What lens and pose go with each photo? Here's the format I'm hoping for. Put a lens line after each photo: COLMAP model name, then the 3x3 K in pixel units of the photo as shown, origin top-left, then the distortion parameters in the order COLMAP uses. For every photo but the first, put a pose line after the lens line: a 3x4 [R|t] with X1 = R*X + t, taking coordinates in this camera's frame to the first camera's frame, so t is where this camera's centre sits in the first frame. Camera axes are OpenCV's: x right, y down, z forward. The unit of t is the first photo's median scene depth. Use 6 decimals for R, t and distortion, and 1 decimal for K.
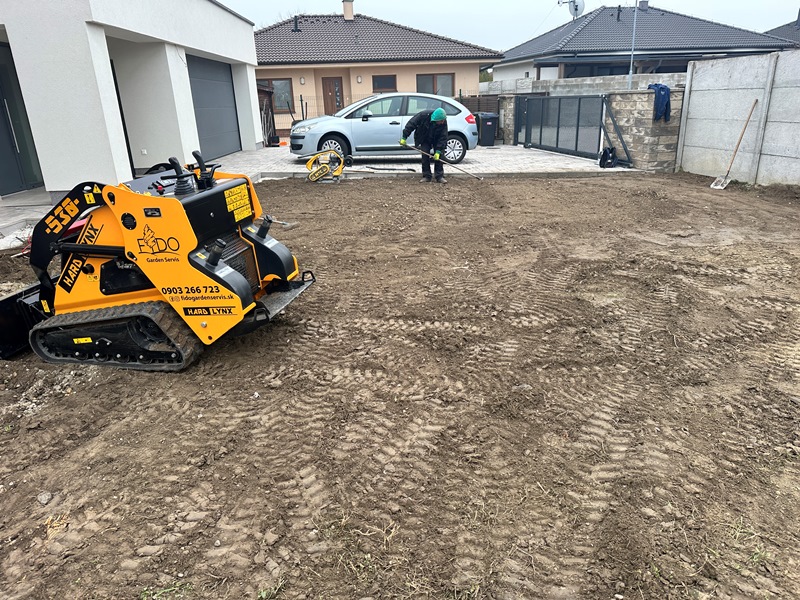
lens RADIAL K [[555.4, 0, 400.0], [0, 555.4, 300.0], [0, 0, 1]] dist [0.122506, -0.175136]
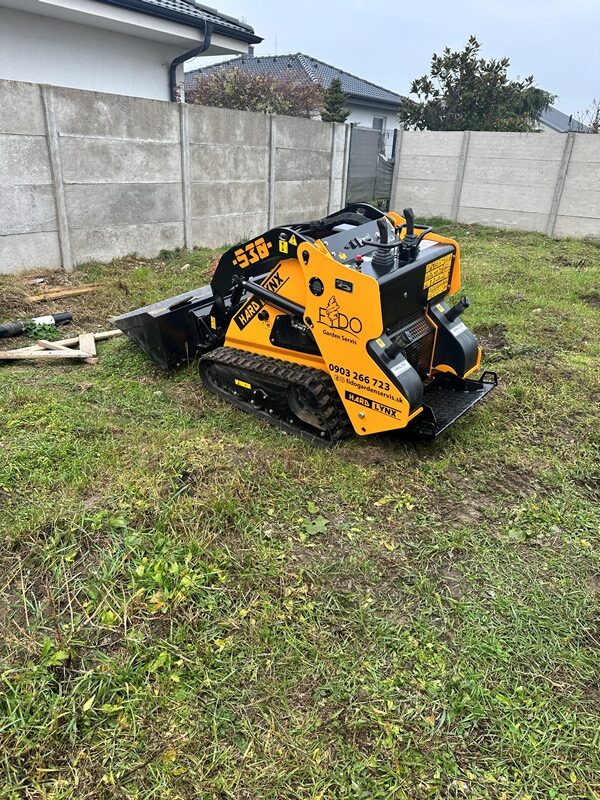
lens RADIAL K [[555.4, 0, 300.0], [0, 555.4, 400.0], [0, 0, 1]] dist [0.122506, -0.175136]
pose [[0.892957, 0.307374, -0.328860, -0.147927], [-0.234095, 0.941103, 0.243975, -0.165457], [0.384483, -0.140875, 0.912320, 0.155569]]
